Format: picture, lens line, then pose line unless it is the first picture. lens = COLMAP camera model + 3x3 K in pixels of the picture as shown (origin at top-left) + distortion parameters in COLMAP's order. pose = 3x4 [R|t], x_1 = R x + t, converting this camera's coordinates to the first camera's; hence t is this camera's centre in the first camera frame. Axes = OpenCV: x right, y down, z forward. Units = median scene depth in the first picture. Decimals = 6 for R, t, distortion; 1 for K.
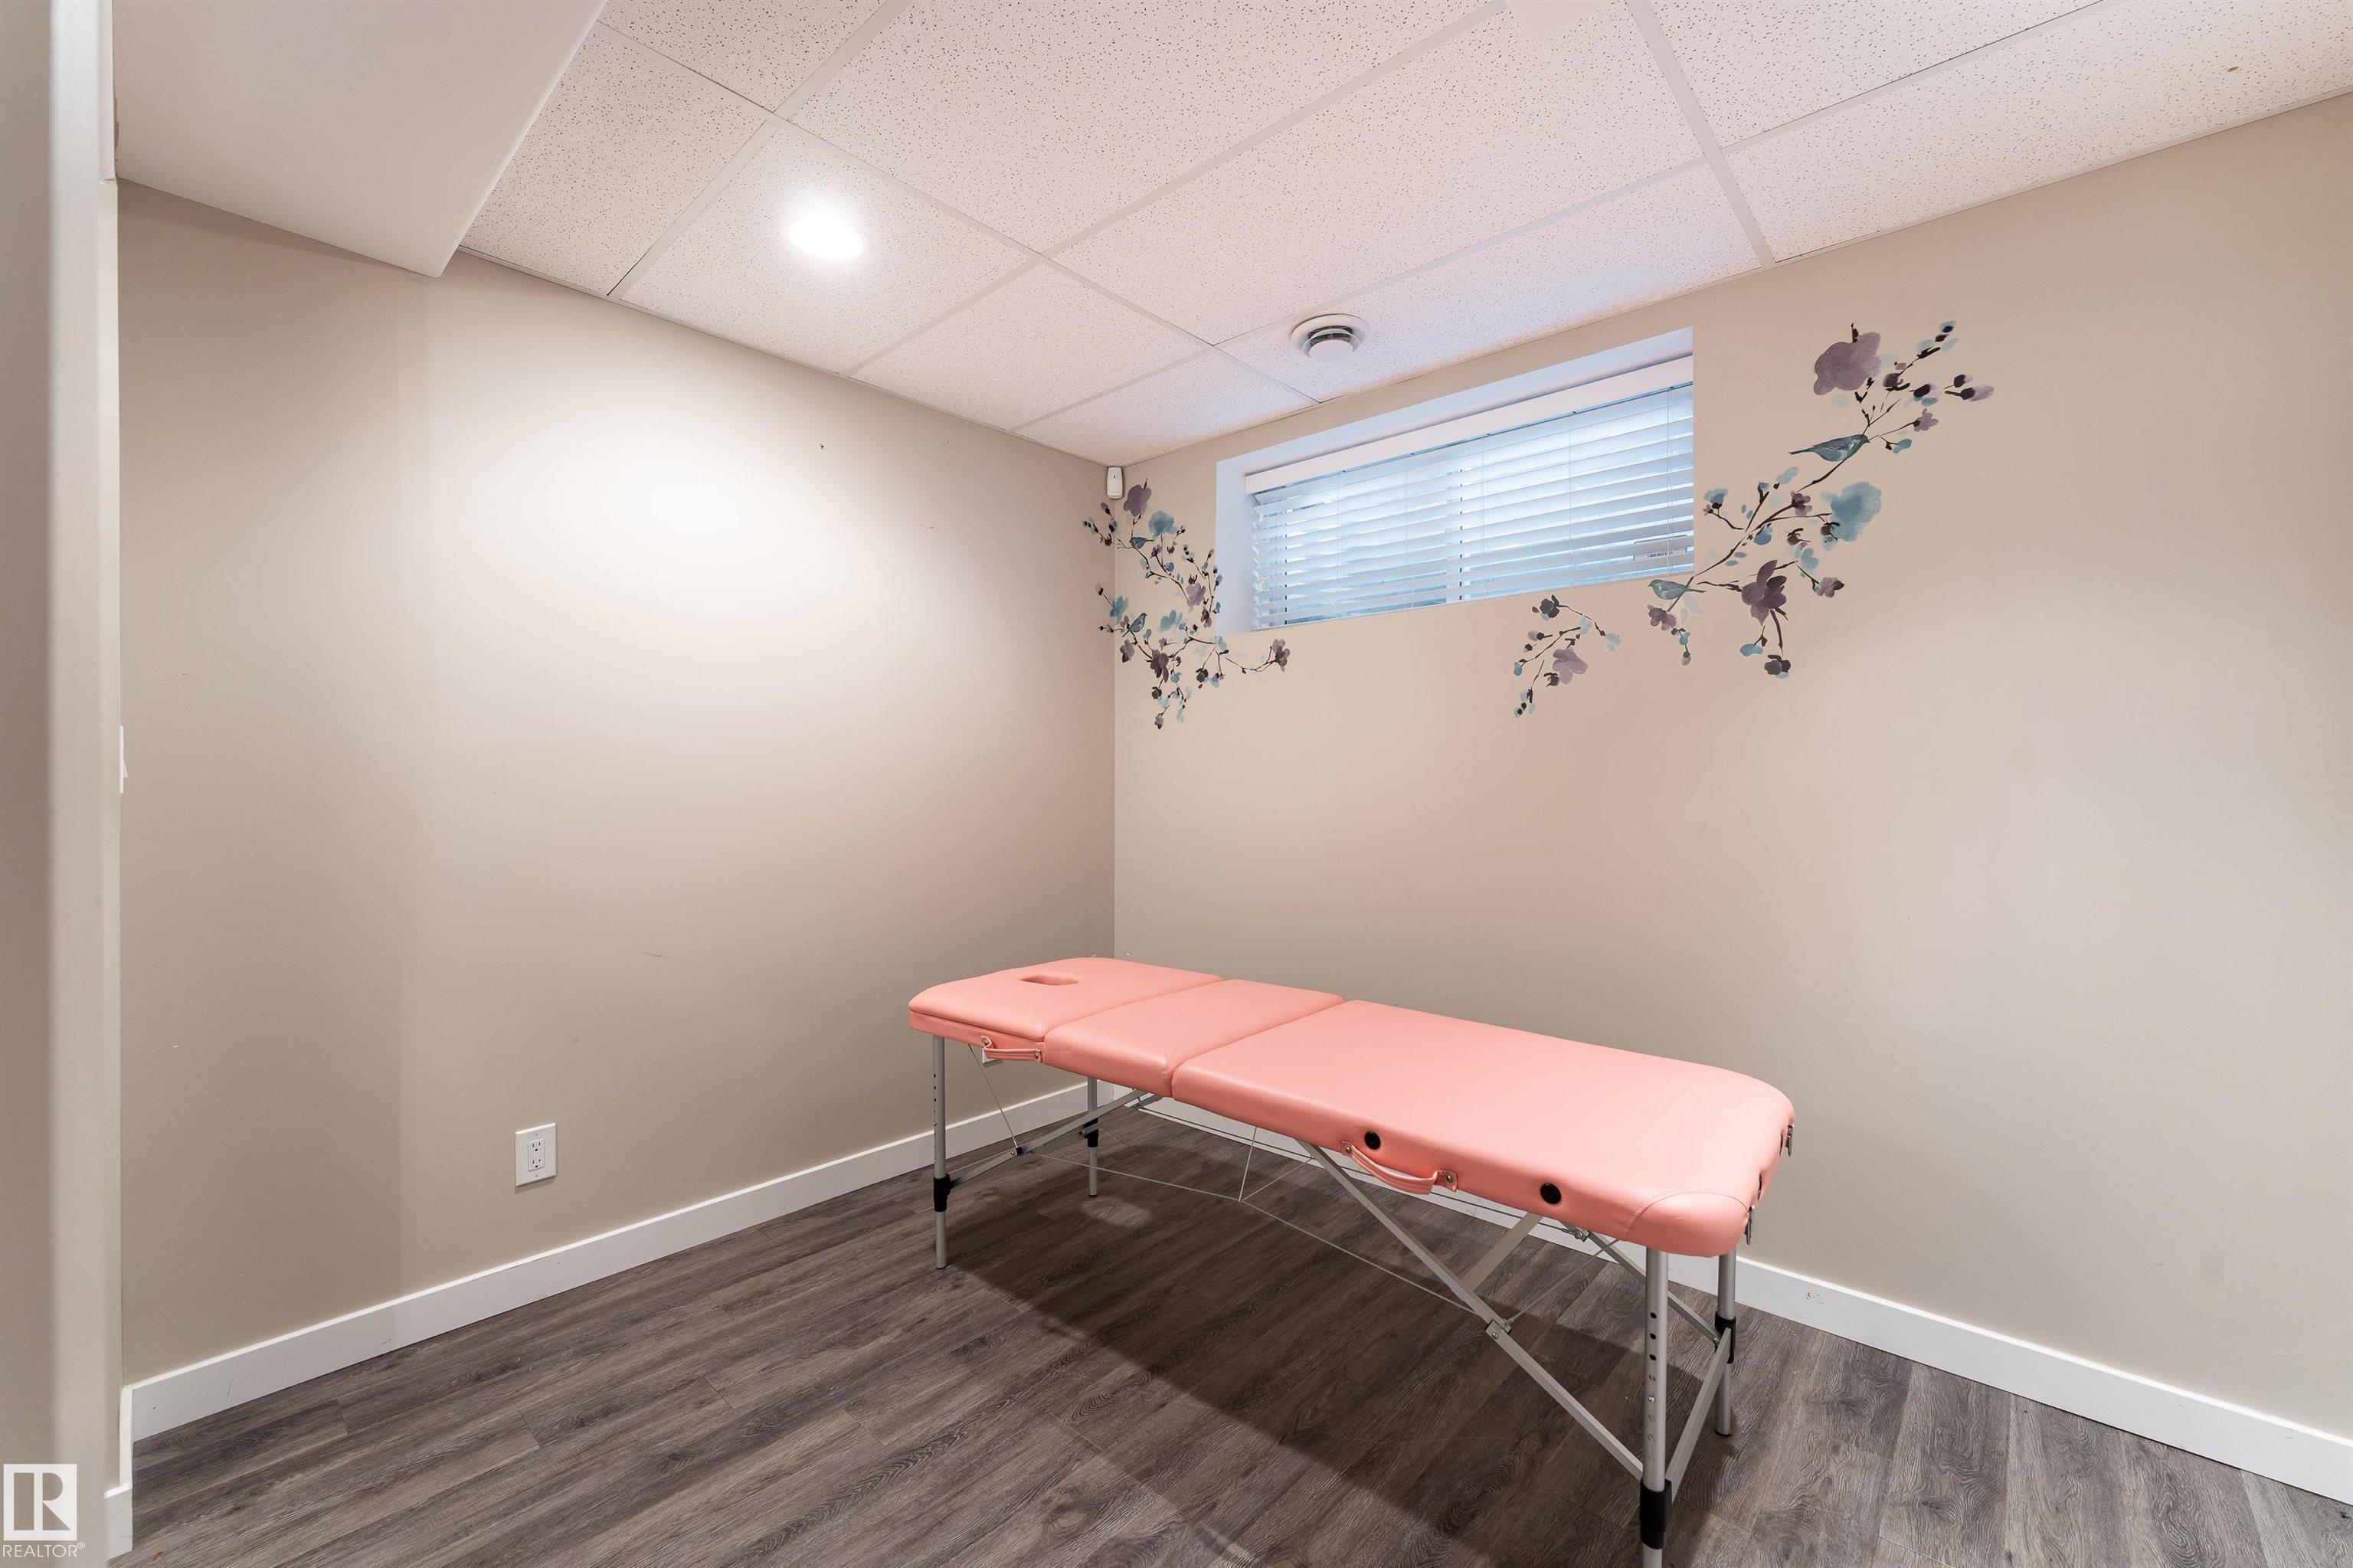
lens RADIAL K [[973.3, 0, 1181.2], [0, 973.3, 781.9], [0, 0, 1]] dist [0.001792, 0.001886]
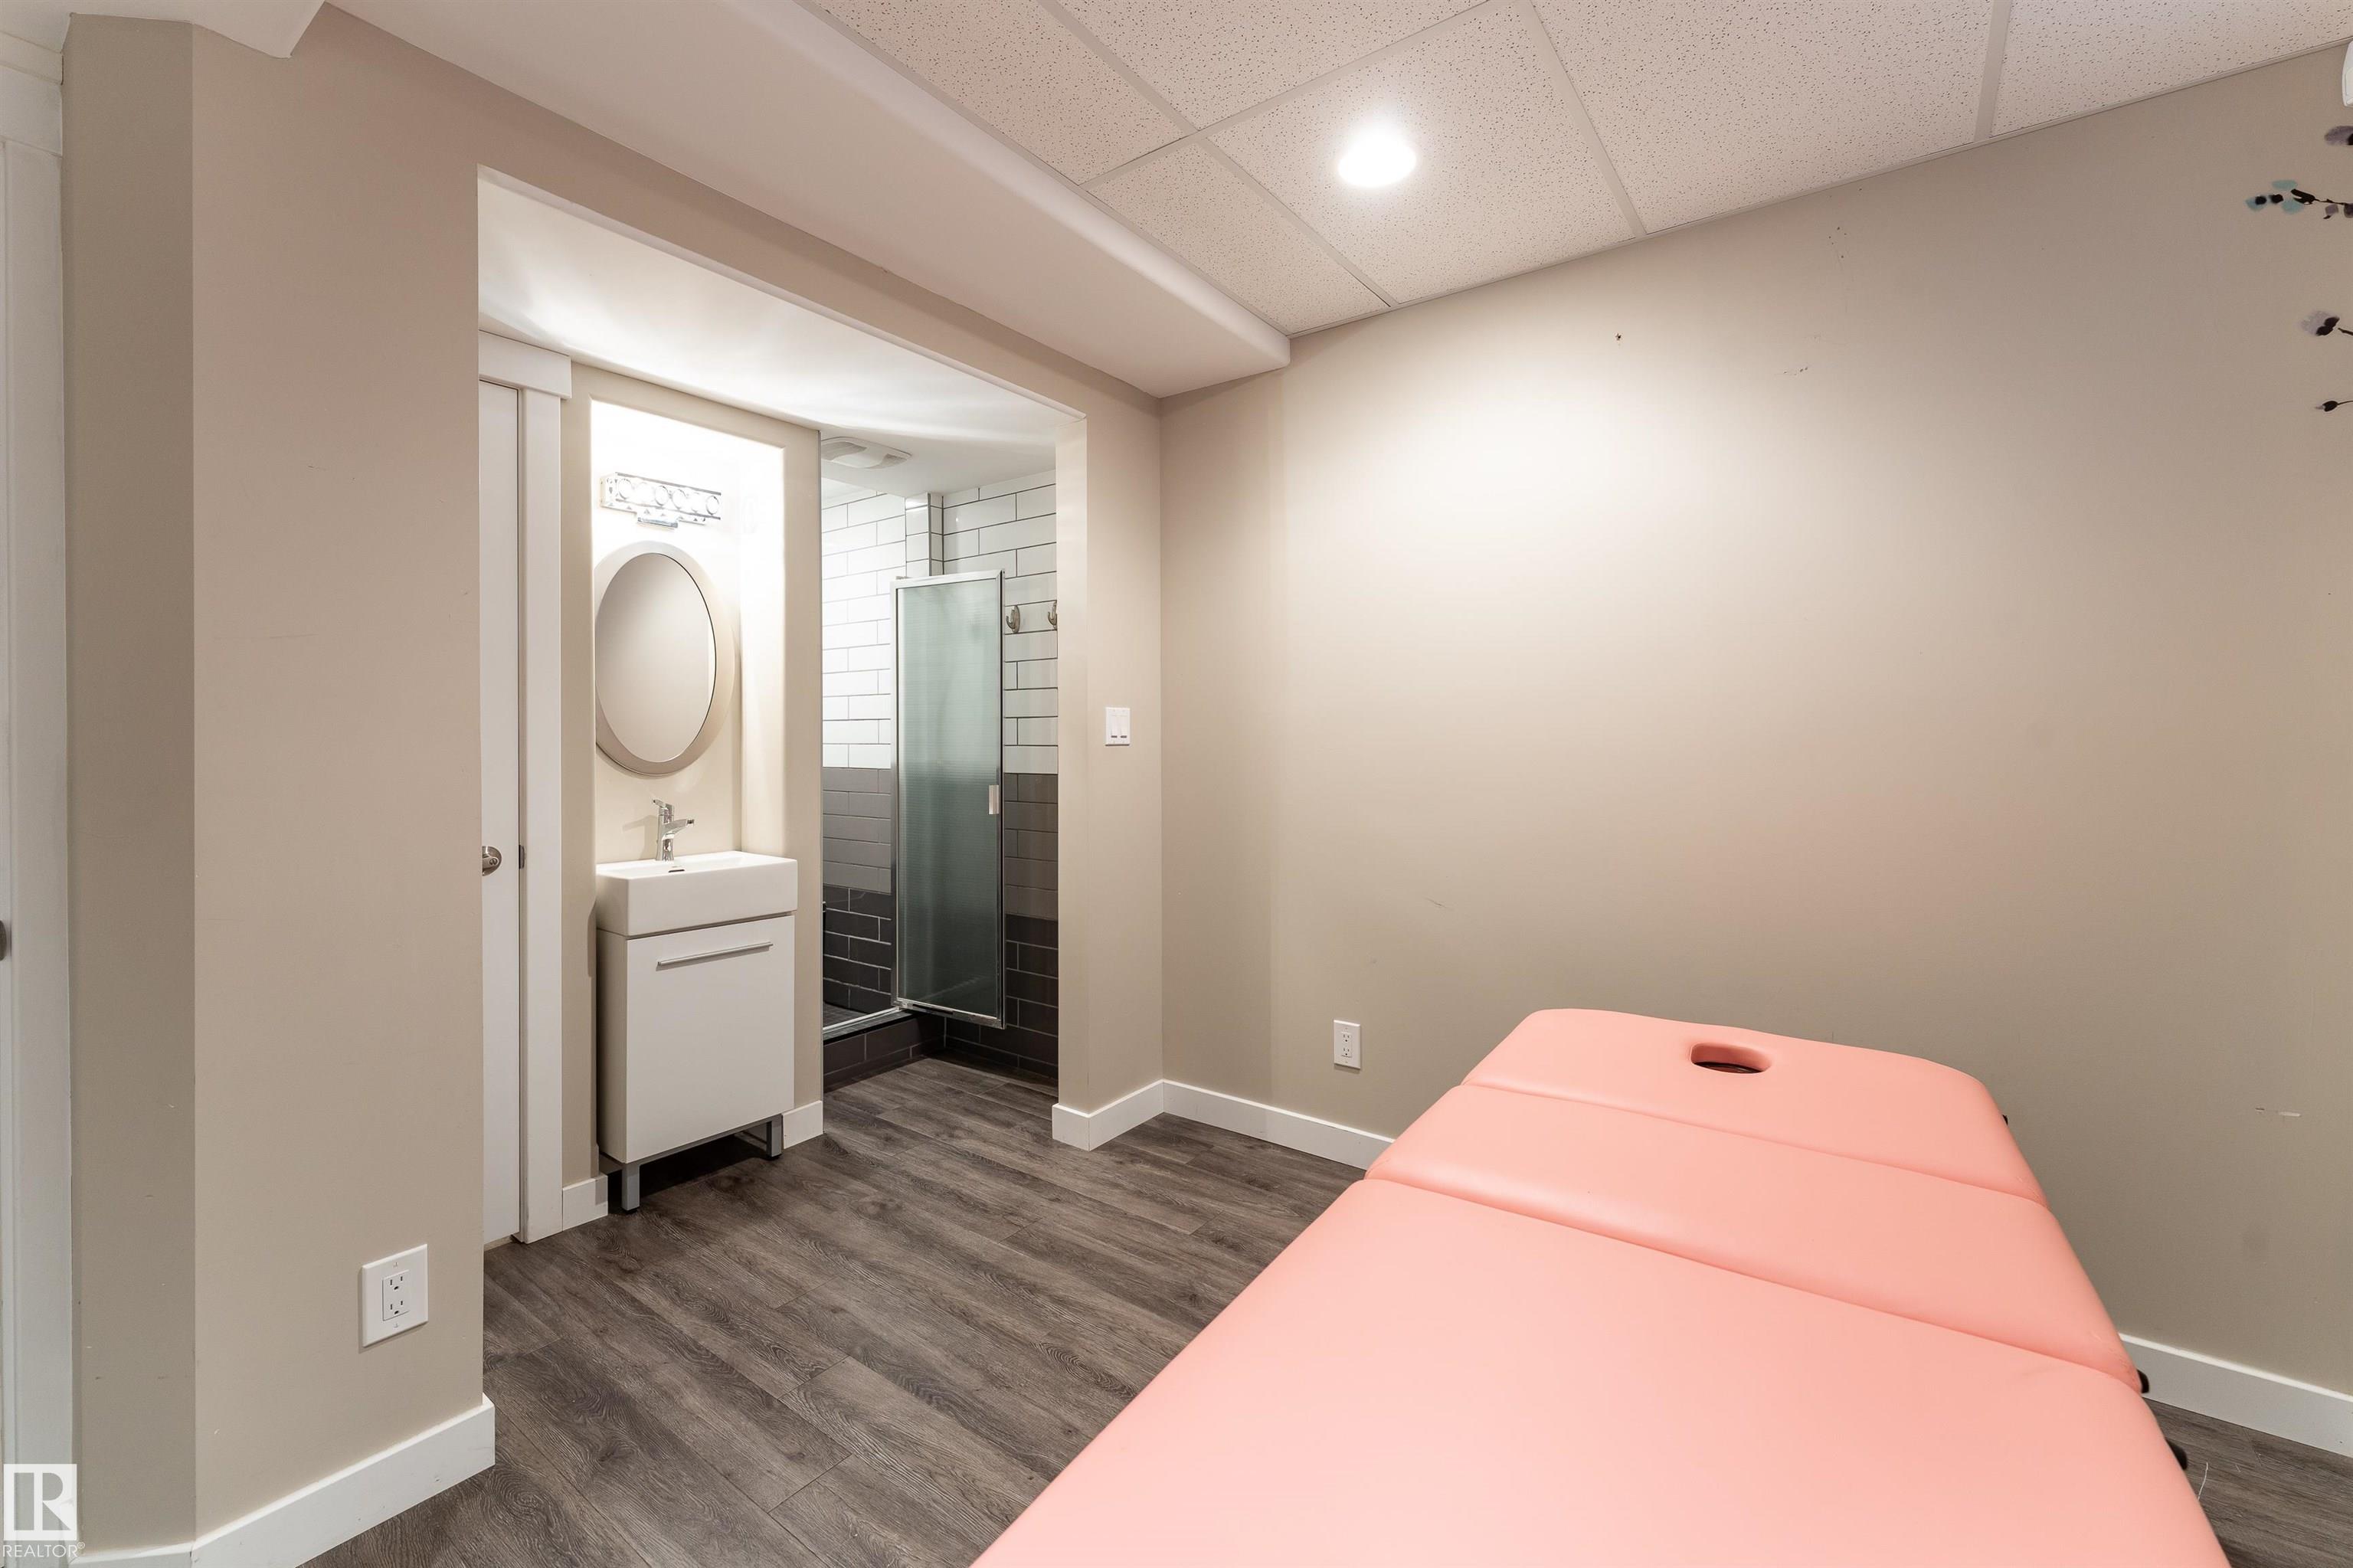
lens RADIAL K [[973.3, 0, 1179.3], [0, 973.3, 741.5], [0, 0, 1]] dist [0.001792, 0.001886]
pose [[0.088992, 0.008332, -0.995998, 0.647487], [-0.002011, 0.999964, 0.008185, -0.007953], [0.996030, 0.001275, 0.089005, 0.834476]]
